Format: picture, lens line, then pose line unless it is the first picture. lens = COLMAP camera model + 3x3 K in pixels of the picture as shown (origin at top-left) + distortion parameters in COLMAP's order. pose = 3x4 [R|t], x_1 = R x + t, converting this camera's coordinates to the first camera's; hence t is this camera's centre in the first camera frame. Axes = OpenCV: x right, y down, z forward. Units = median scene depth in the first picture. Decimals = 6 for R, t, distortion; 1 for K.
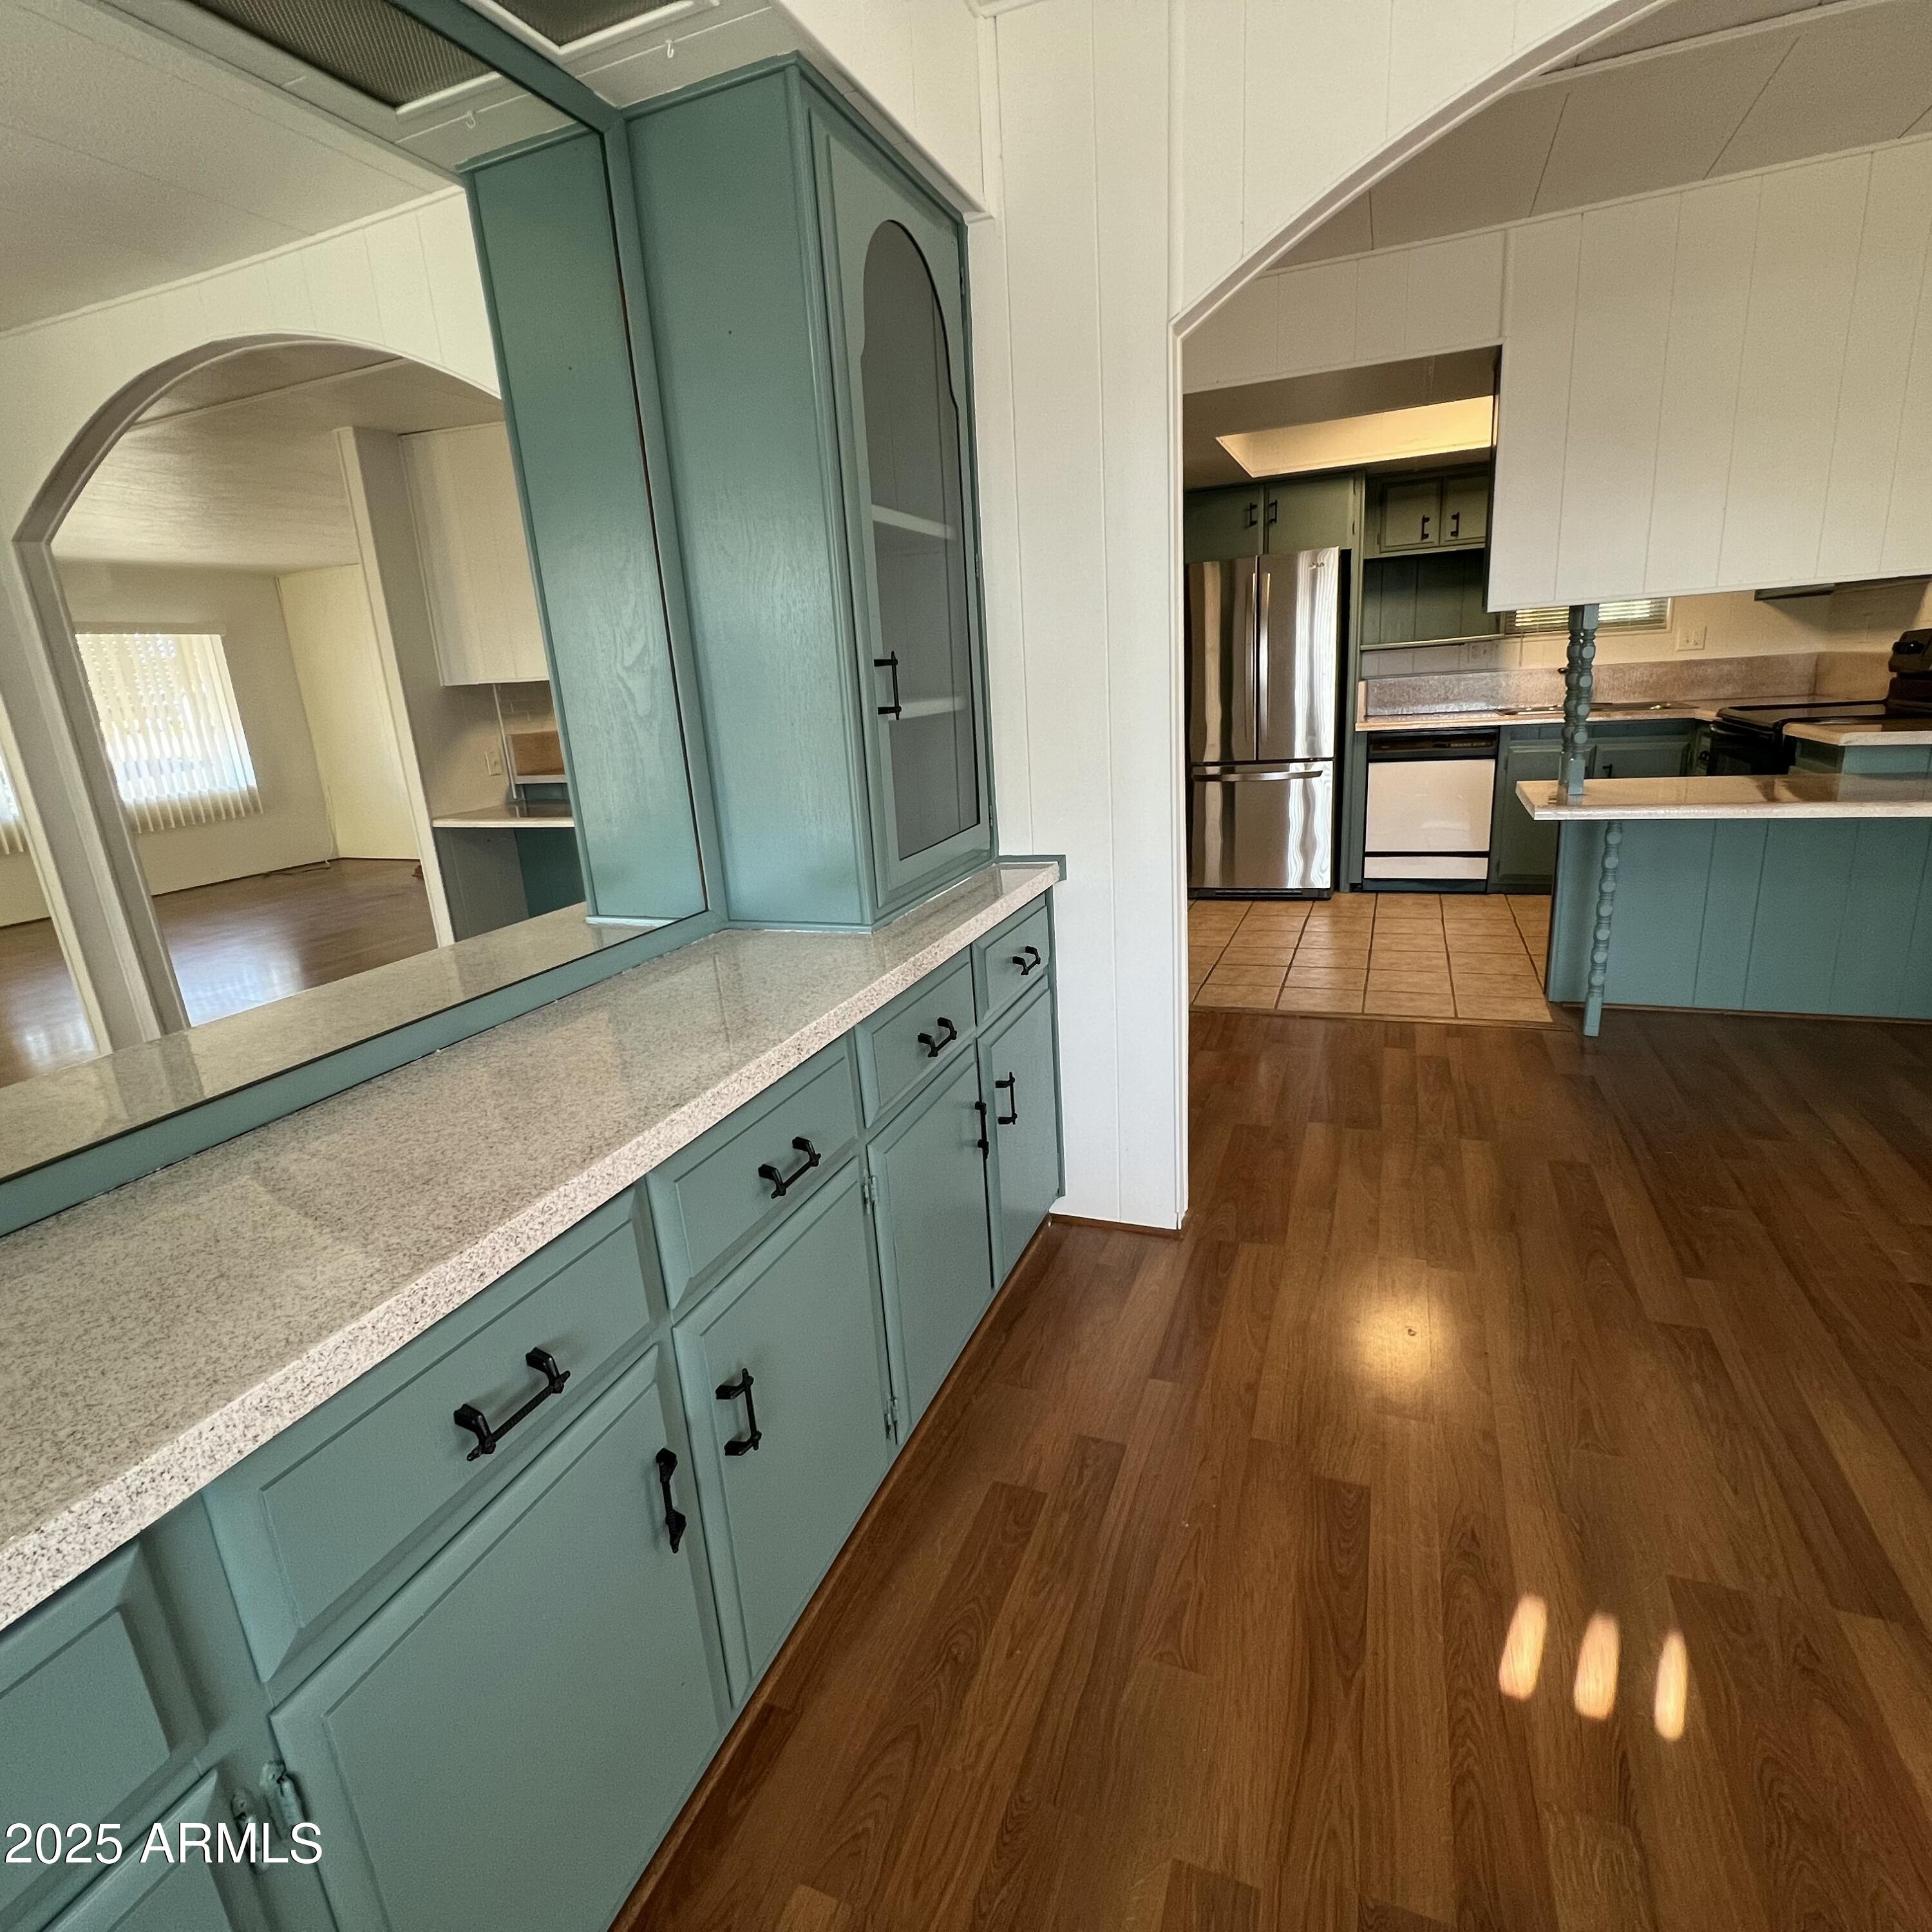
lens RADIAL K [[1030.2, 0, 959.5], [0, 1030.2, 960.8], [0, 0, 1]] dist [-0.001084, 0.000113]
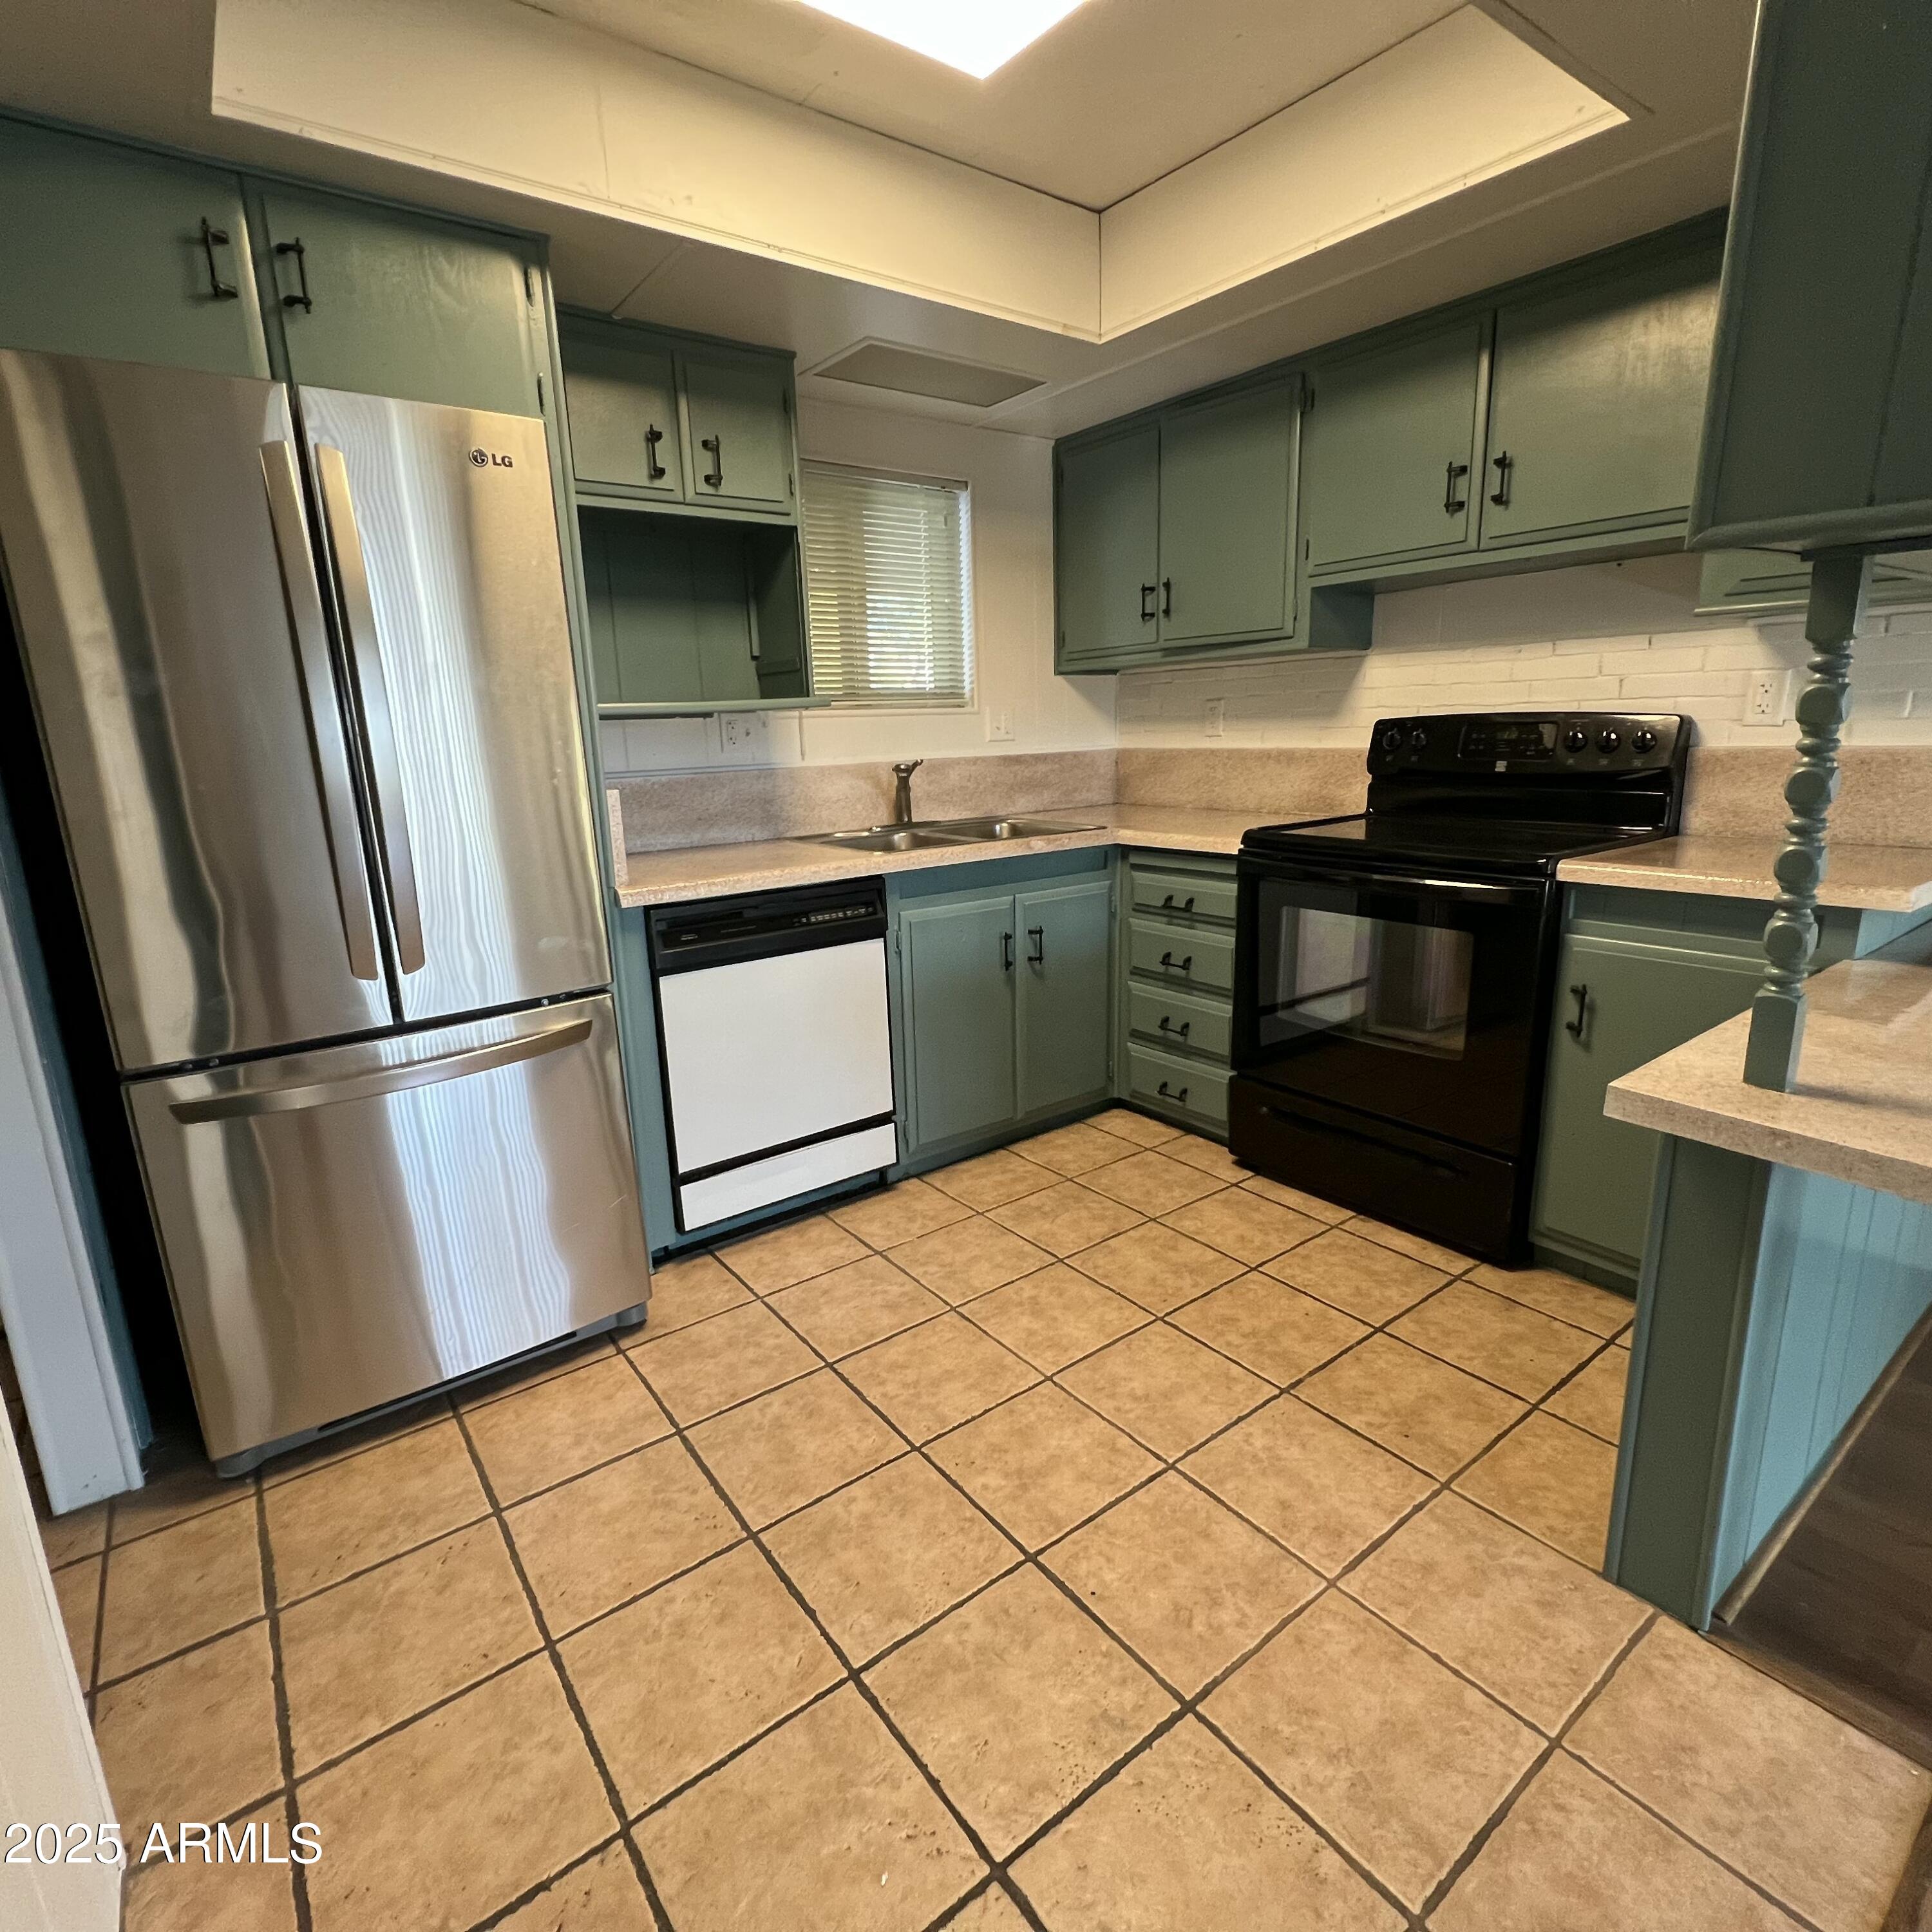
lens RADIAL K [[1030.2, 0, 961.9], [0, 1030.2, 960.3], [0, 0, 1]] dist [-0.001084, 0.000113]
pose [[0.512488, -0.143955, 0.846542, 0.109196], [0.224306, 0.974062, 0.029848, -0.190831], [-0.828881, 0.174587, 0.531485, 0.698485]]
